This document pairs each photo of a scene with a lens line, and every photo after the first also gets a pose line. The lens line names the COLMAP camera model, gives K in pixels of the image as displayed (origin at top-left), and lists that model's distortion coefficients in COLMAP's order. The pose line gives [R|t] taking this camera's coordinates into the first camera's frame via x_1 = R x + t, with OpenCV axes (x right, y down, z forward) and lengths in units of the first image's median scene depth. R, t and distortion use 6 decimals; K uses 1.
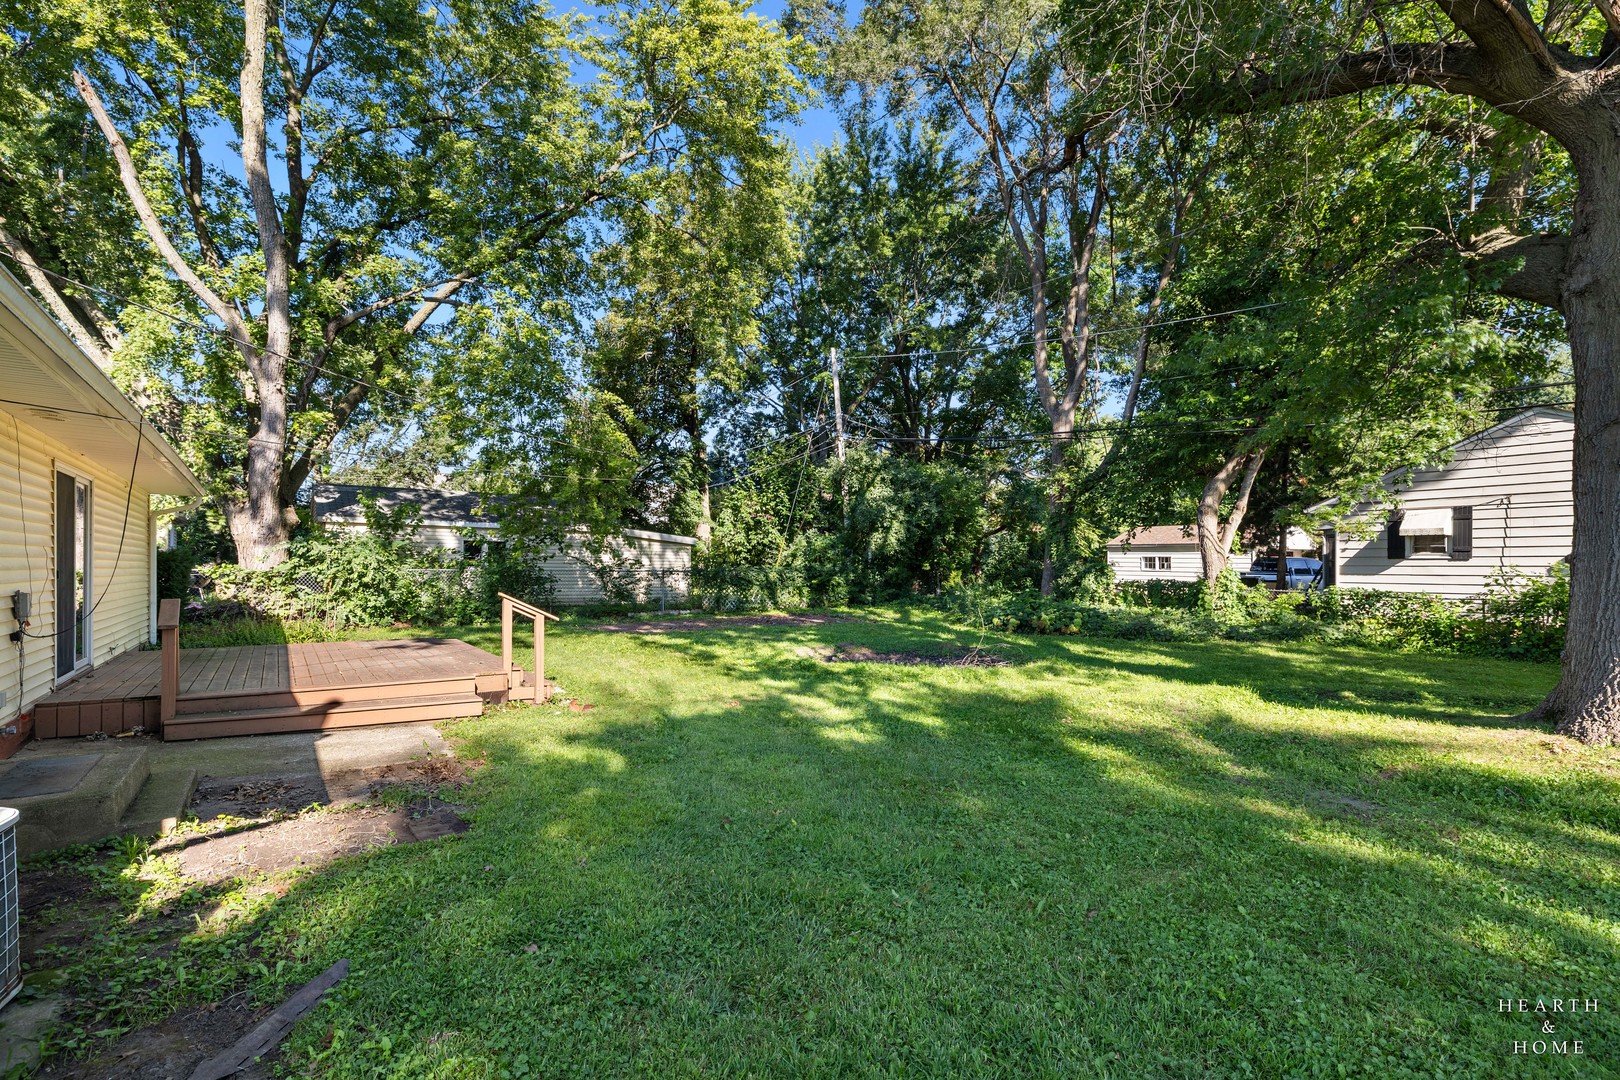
lens RADIAL K [[802.9, 0, 814.8], [0, 802.9, 552.0], [0, 0, 1]] dist [0.000400, 0.000075]
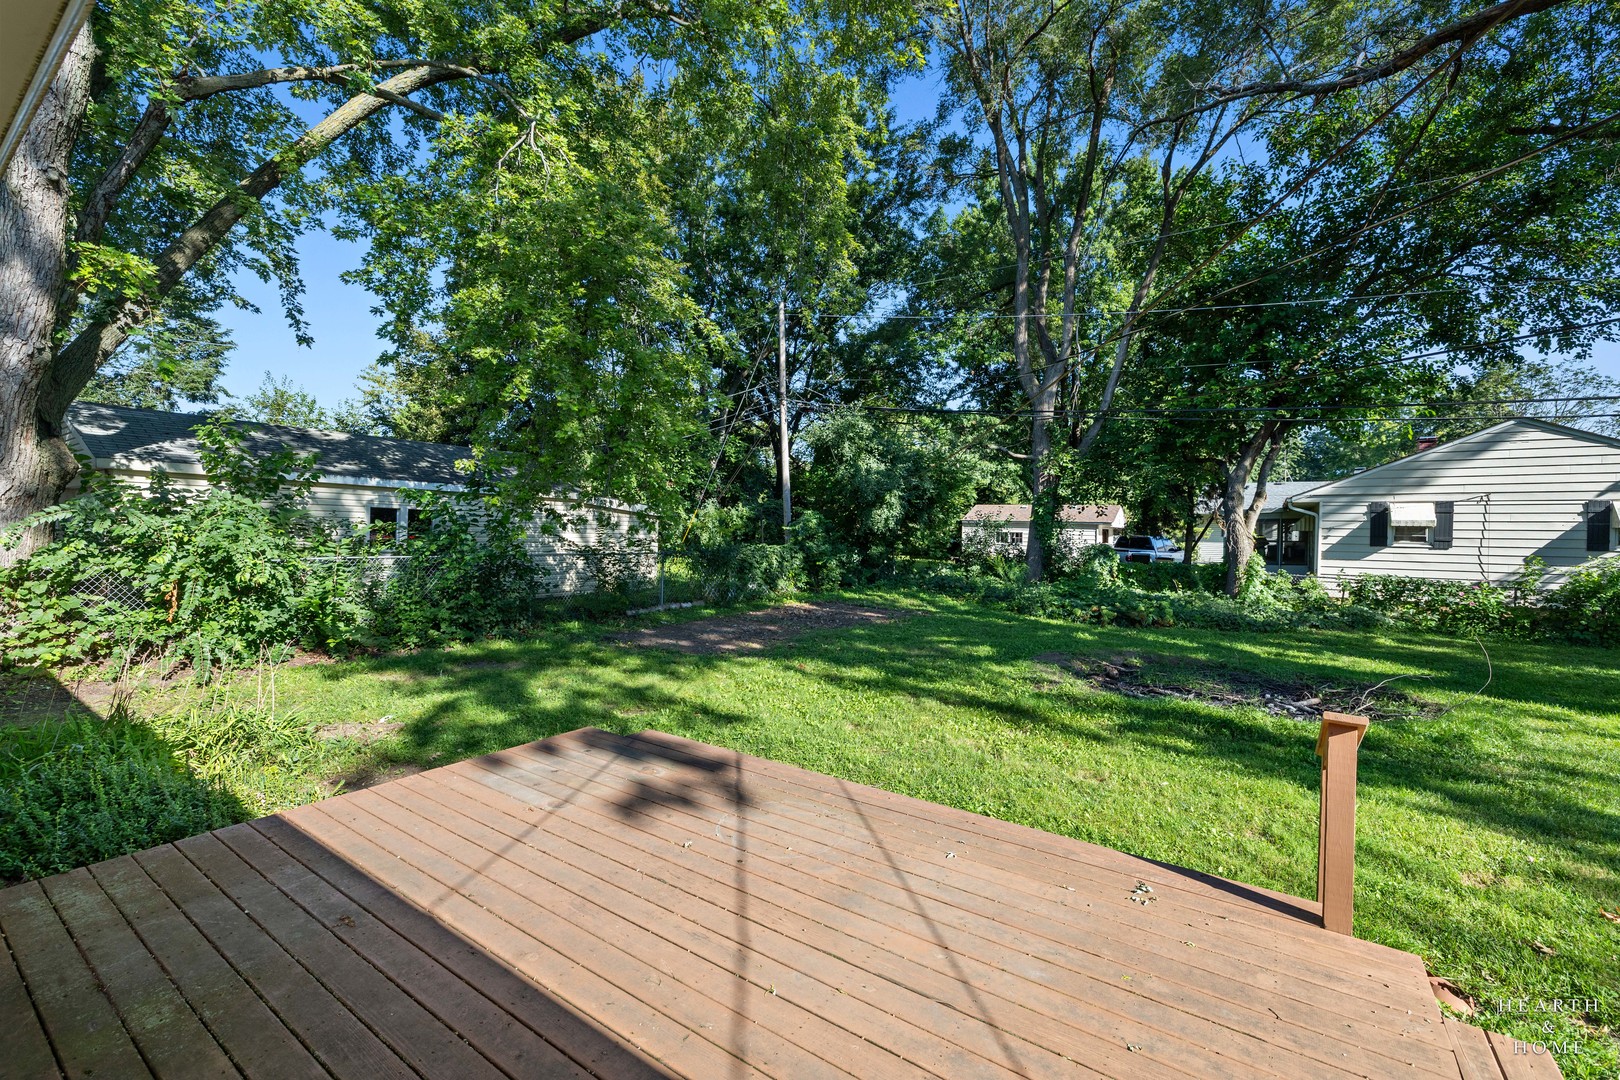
lens RADIAL K [[681.1, 0, 809.7], [0, 681.1, 533.2], [0, 0, 1]] dist [0.000358, 0.000237]
pose [[0.928045, 0.010558, 0.372319, -0.382609], [-0.018099, 0.999696, 0.016767, -0.012130], [-0.372029, -0.022299, 0.927953, 0.439590]]
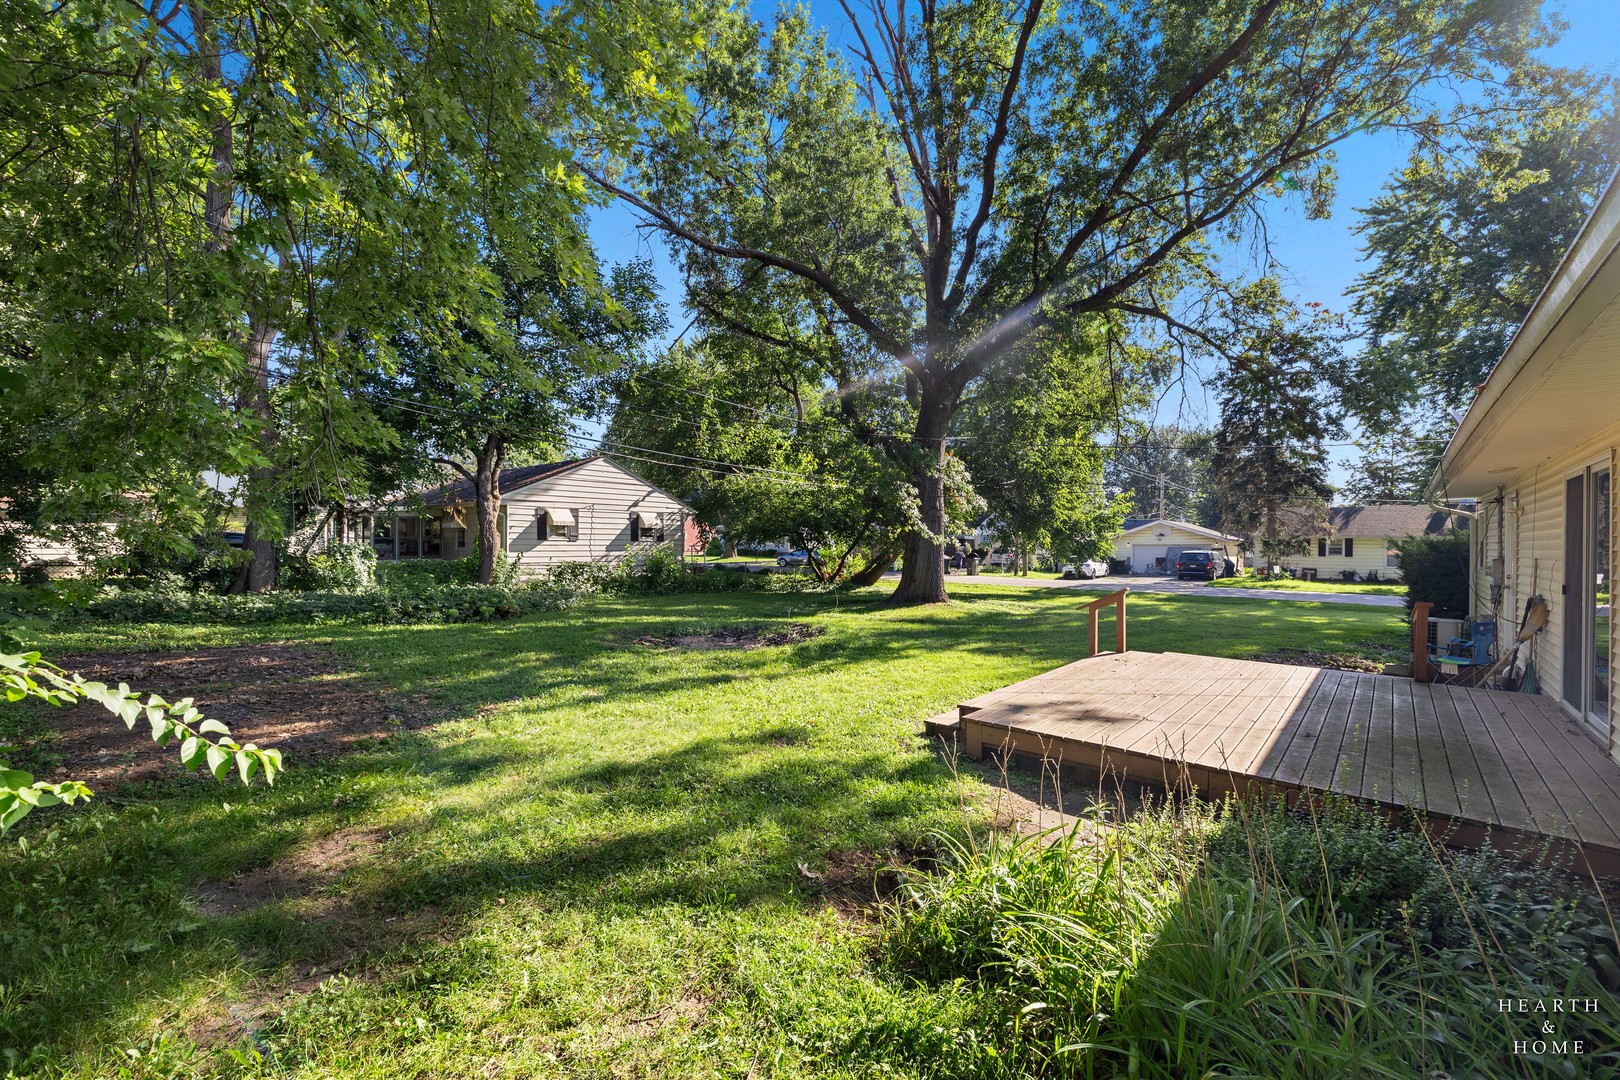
lens RADIAL K [[681.1, 0, 813.6], [0, 681.1, 539.9], [0, 0, 1]] dist [0.000358, 0.000237]
pose [[-0.290109, -0.008737, 0.956954, -0.657555], [-0.030406, 0.999538, -0.000092, -0.007202], [-0.956510, -0.029124, -0.290241, 0.935610]]
